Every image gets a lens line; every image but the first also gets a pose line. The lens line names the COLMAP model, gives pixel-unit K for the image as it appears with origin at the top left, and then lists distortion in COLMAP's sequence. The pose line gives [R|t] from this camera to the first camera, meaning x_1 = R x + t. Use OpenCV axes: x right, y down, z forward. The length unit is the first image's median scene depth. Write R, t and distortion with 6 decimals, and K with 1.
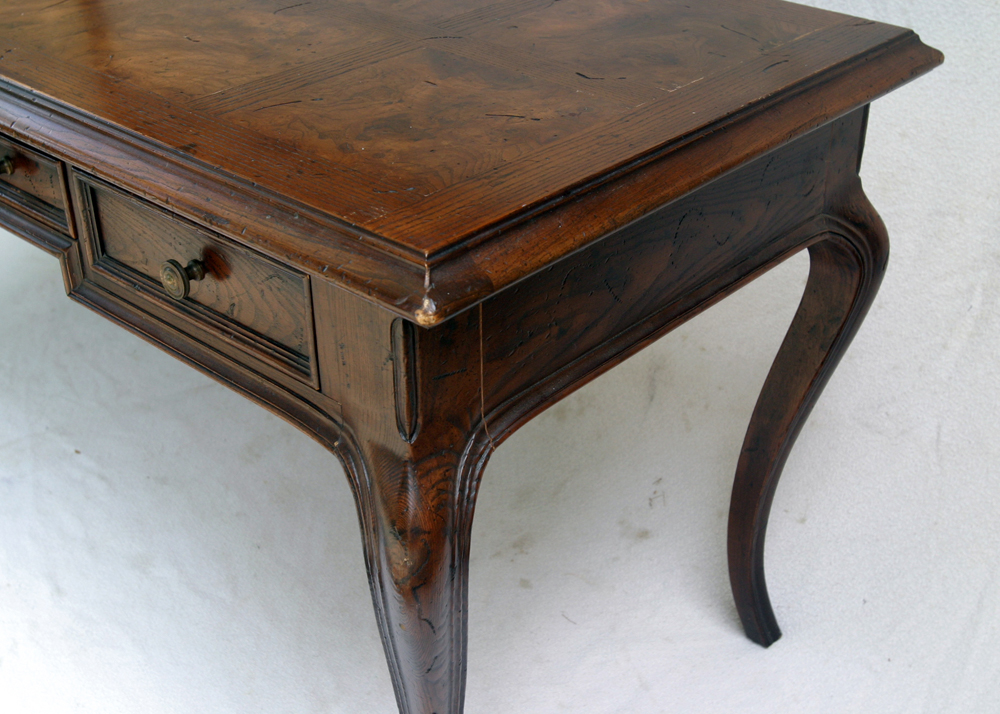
lens RADIAL K [[1283.6, 0, 501.0], [0, 1283.6, 358.7], [0, 0, 1]] dist [-0.047090, 0.000000]
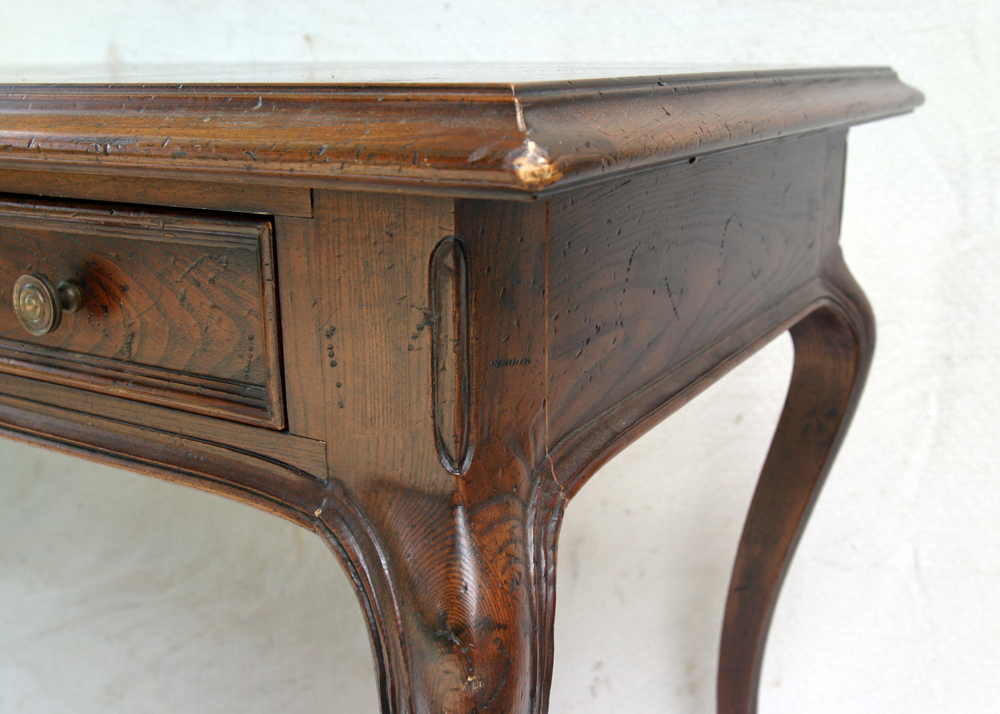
lens RADIAL K [[1072.8, 0, 496.6], [0, 1072.8, 355.3], [0, 0, 1]] dist [-0.054527, 0.000000]
pose [[0.980317, -0.054417, 0.189780, -0.136065], [0.103119, 0.960853, -0.257153, 0.132637], [-0.168357, 0.271661, 0.947553, 0.476658]]
